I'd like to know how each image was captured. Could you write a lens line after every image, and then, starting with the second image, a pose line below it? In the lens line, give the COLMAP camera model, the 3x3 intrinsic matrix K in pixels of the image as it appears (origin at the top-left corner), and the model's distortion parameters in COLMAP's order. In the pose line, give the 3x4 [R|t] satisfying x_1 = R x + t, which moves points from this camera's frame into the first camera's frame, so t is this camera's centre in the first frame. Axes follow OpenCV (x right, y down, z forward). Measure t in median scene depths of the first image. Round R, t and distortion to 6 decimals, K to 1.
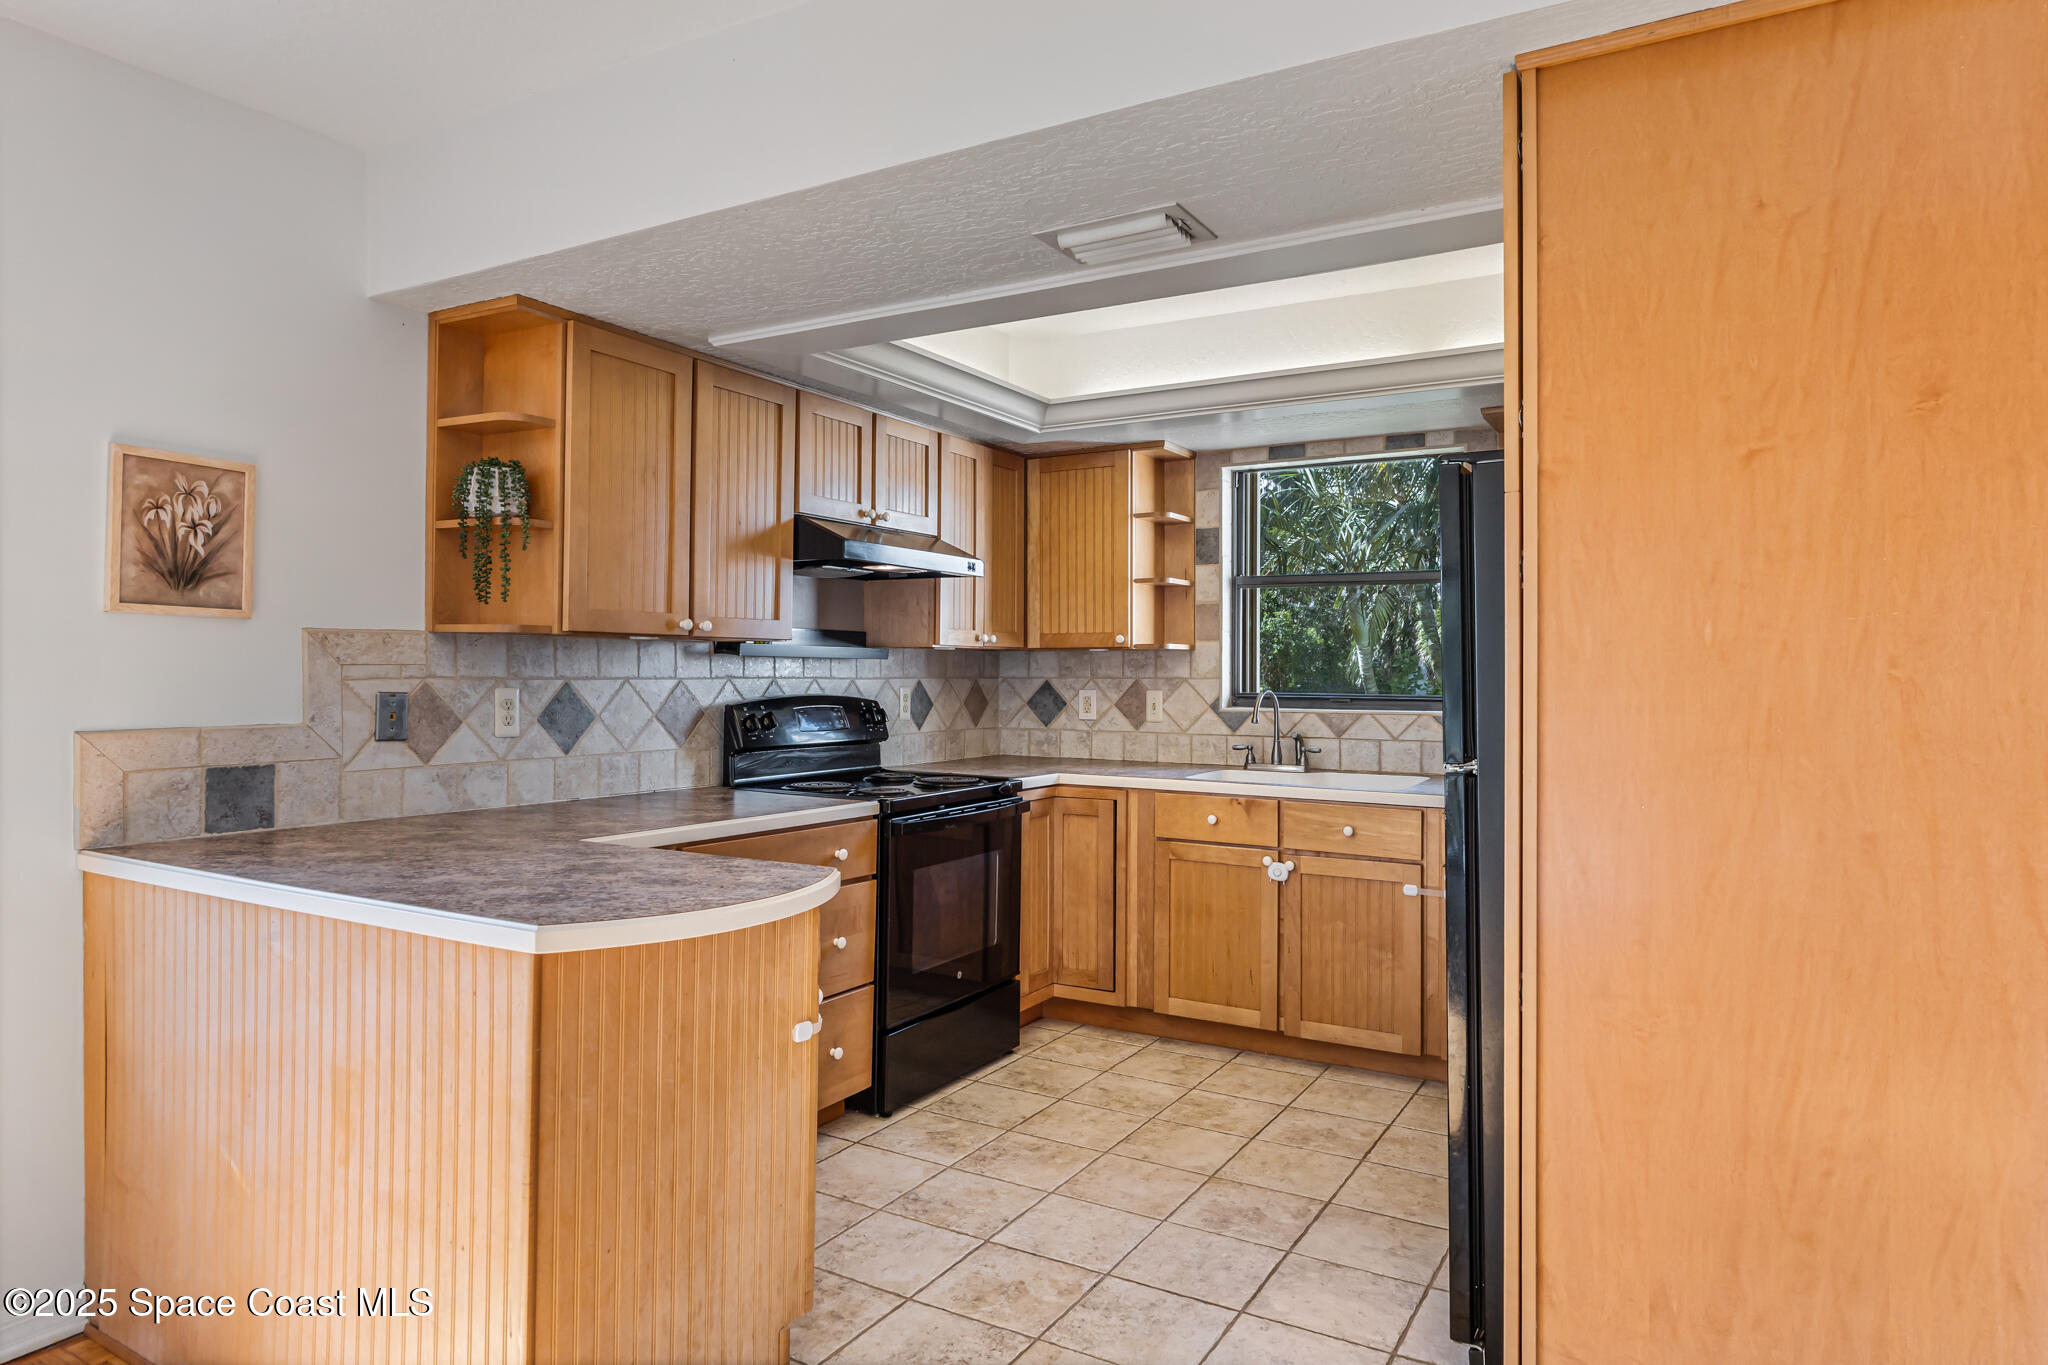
lens RADIAL K [[1232.7, 0, 1014.0], [0, 1232.7, 667.7], [0, 0, 1]] dist [-0.003210, -0.000337]
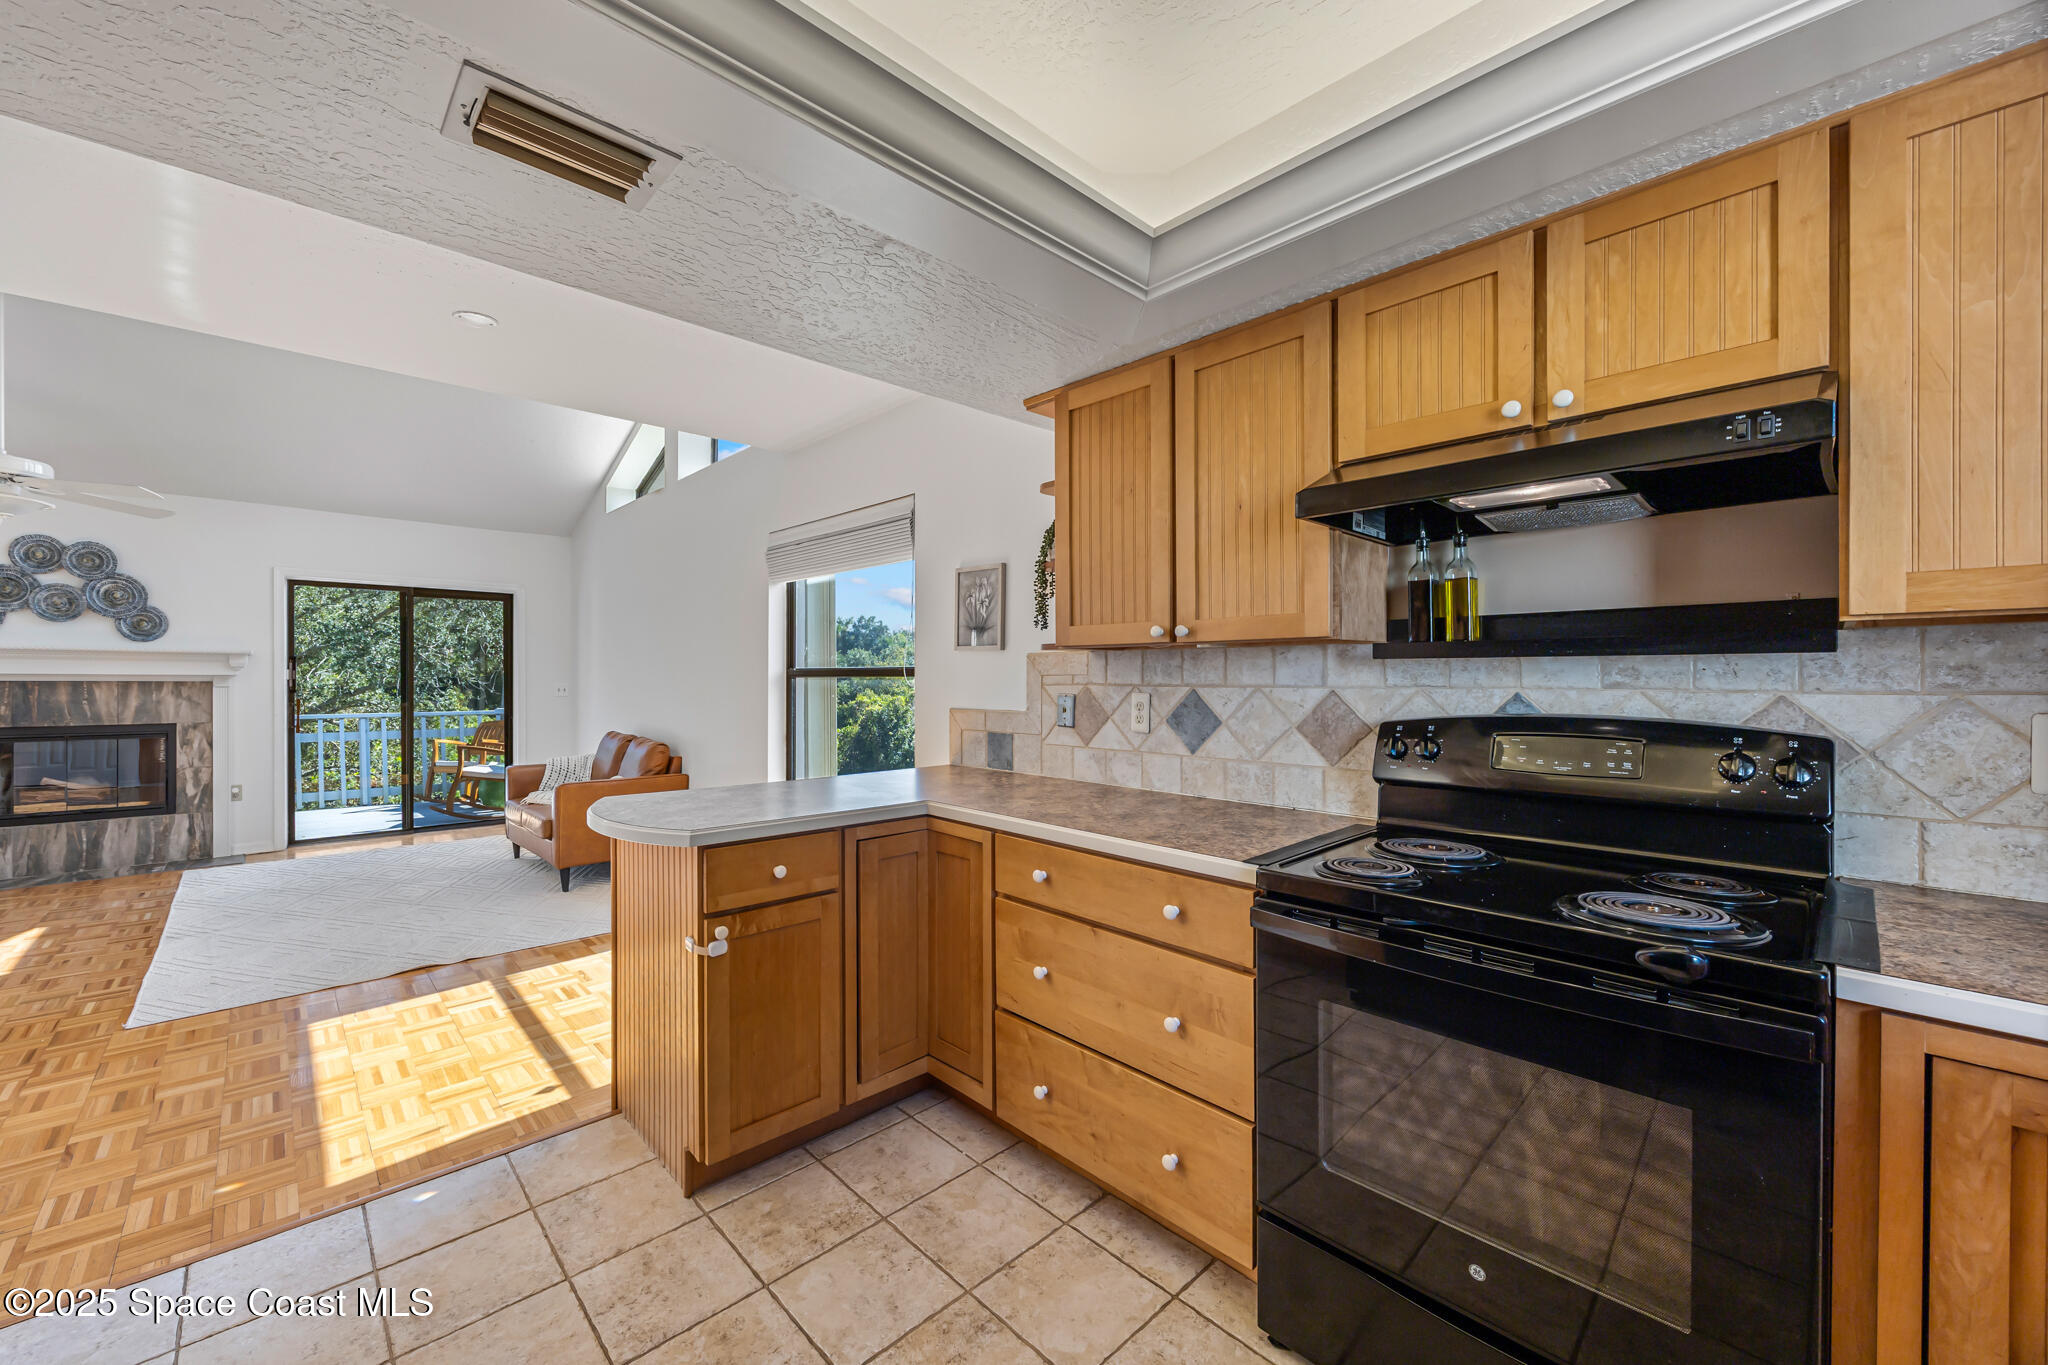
lens RADIAL K [[796.8, 0, 1002.4], [0, 796.8, 688.9], [0, 0, 1]] dist [-0.003712, -0.000246]
pose [[-0.282197, 0.002215, -0.959354, 0.383987], [-0.002540, 0.999992, 0.003056, 0.010120], [0.959353, 0.003299, -0.282189, 1.070416]]
